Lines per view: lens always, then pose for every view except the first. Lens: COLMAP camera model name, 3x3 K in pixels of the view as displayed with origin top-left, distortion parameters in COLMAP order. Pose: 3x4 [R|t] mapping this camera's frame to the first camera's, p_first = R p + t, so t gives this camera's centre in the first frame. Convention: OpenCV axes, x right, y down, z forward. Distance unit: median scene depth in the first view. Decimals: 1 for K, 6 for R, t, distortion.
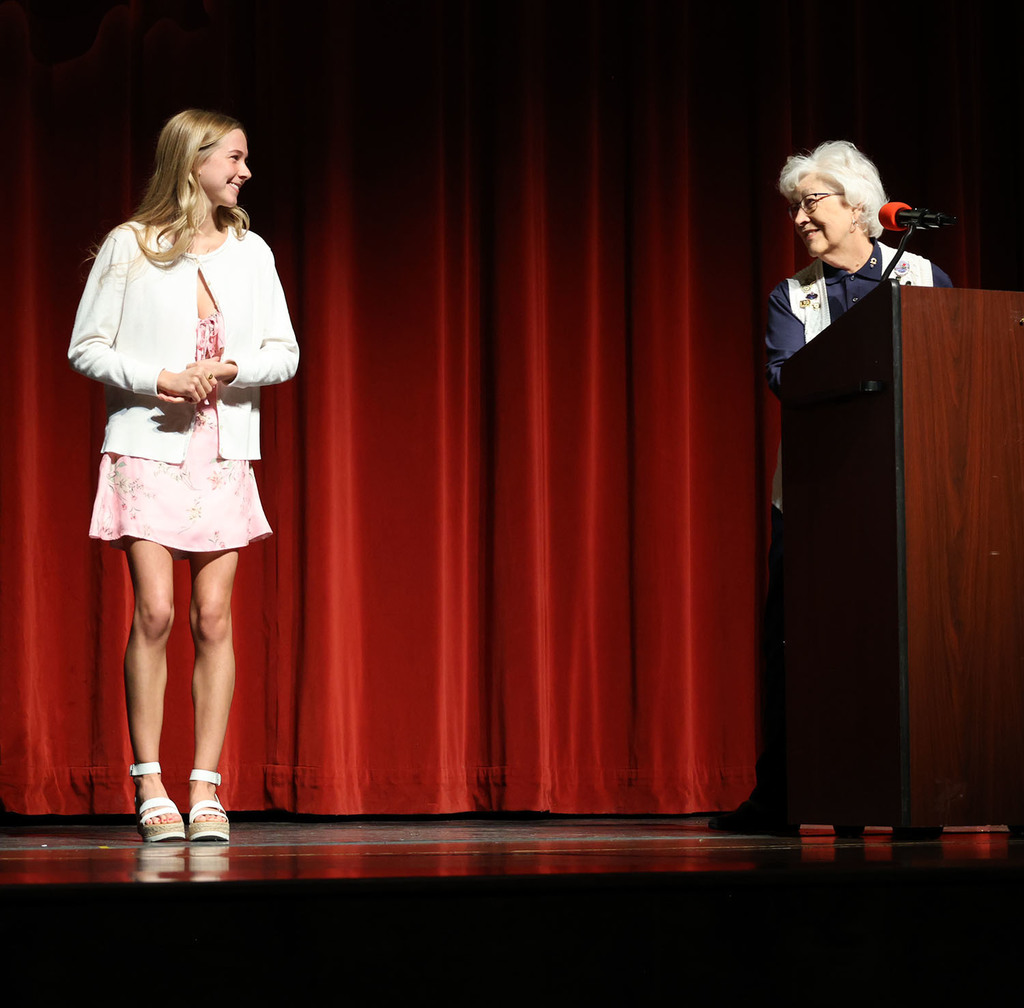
lens RADIAL K [[3827.8, 0, 513.5], [0, 3827.8, 502.1], [0, 0, 1]] dist [-0.075194, 0.000000]
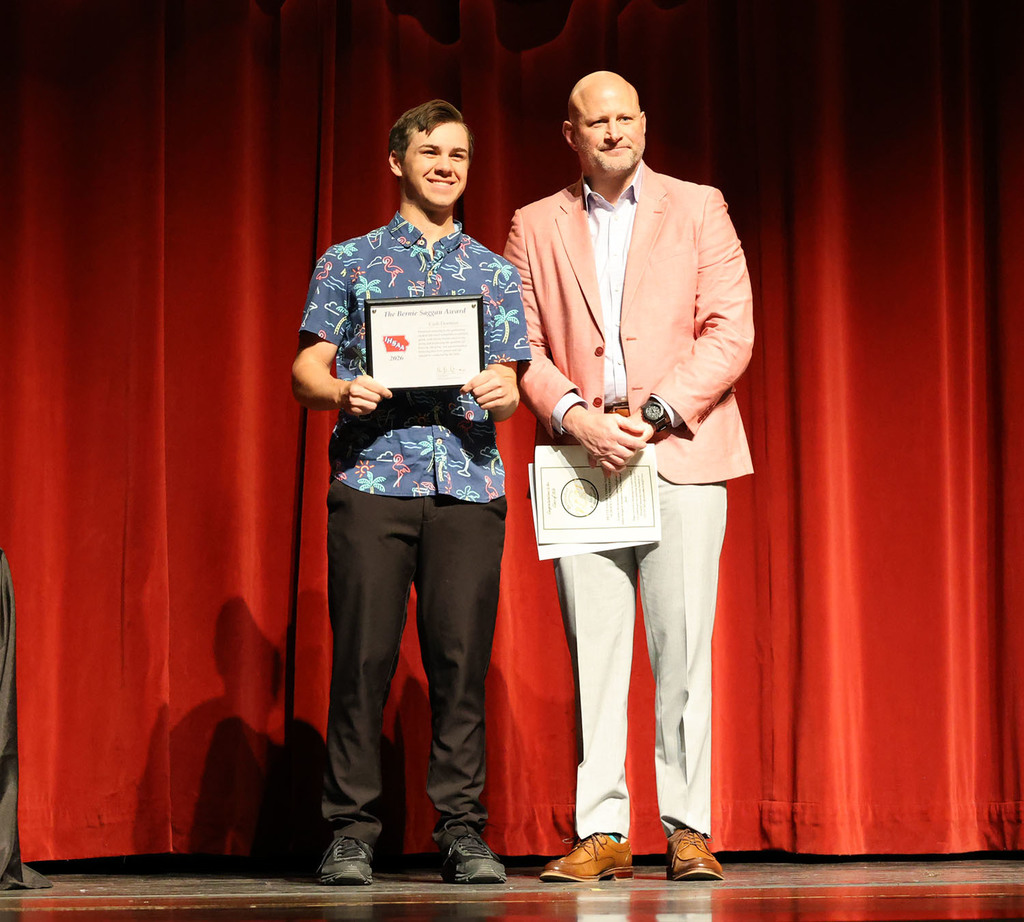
lens RADIAL K [[3299.4, 0, 512.4], [0, 3299.4, 459.6], [0, 0, 1]] dist [-0.209986, 0.000000]
pose [[0.988438, -0.017451, -0.150616, -0.002616], [0.011377, 0.999090, -0.041101, 0.017694], [0.151196, 0.038912, 0.987738, 0.195921]]
